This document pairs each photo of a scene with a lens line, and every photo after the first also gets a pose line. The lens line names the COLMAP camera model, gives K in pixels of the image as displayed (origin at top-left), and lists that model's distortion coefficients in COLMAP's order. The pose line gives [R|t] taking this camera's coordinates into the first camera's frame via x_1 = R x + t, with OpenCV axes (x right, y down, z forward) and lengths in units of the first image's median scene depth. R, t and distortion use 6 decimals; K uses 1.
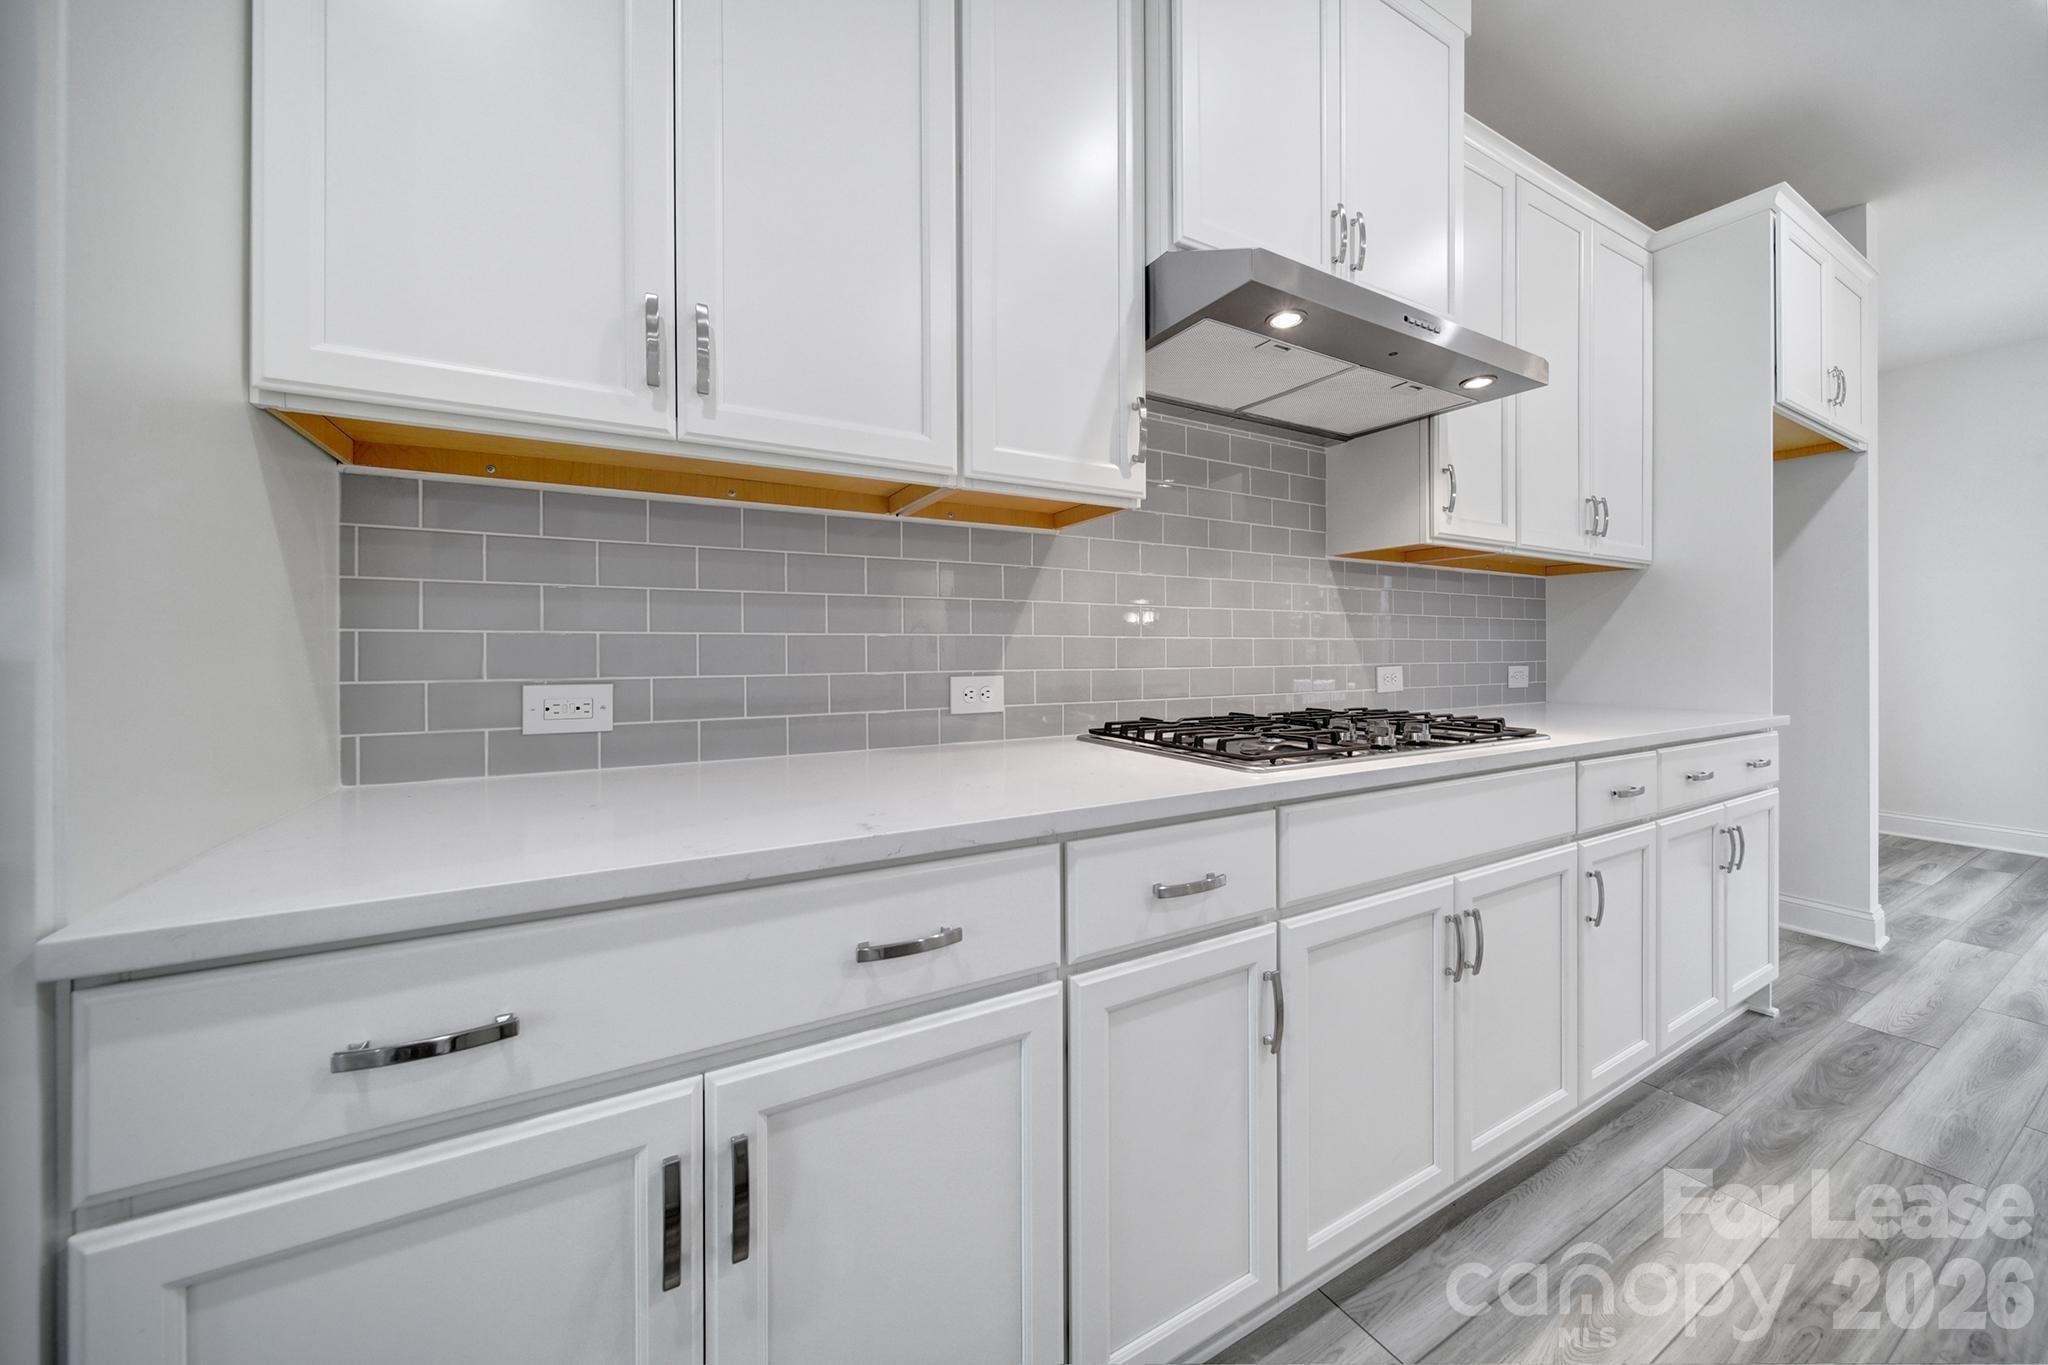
lens RADIAL K [[719.4, 0, 1021.0], [0, 719.4, 650.2], [0, 0, 1]] dist [0.000486, -0.001357]
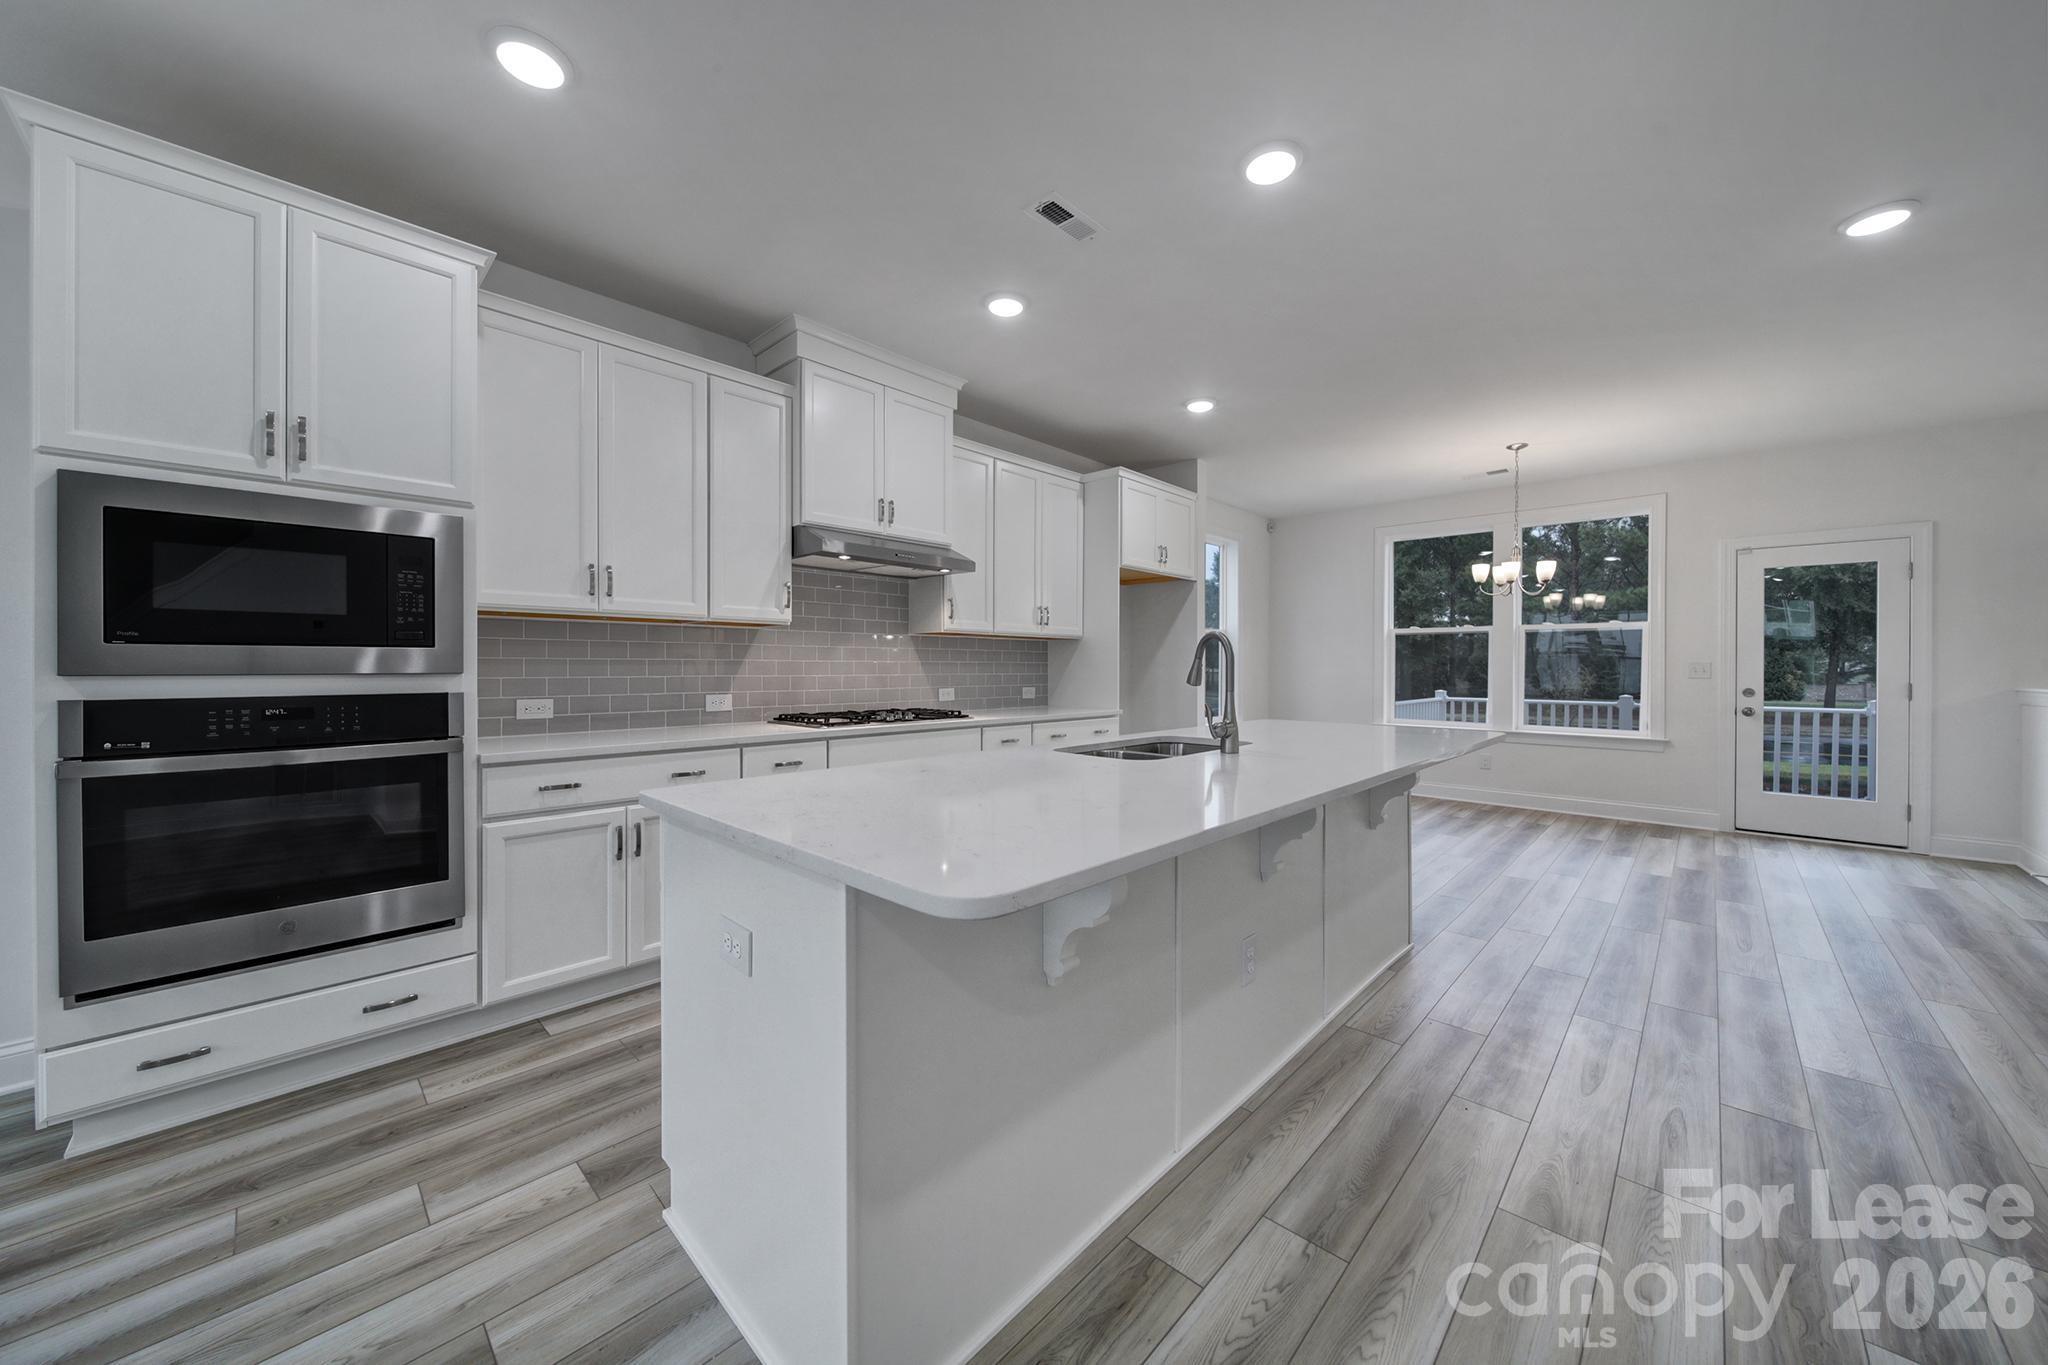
lens RADIAL K [[719.4, 0, 1018.3], [0, 719.4, 668.9], [0, 0, 1]] dist [0.000486, -0.001357]
pose [[0.956599, 0.004626, 0.291371, 0.186174], [-0.006060, 0.999974, 0.004021, -0.060298], [-0.291344, -0.005612, 0.956602, -1.471401]]
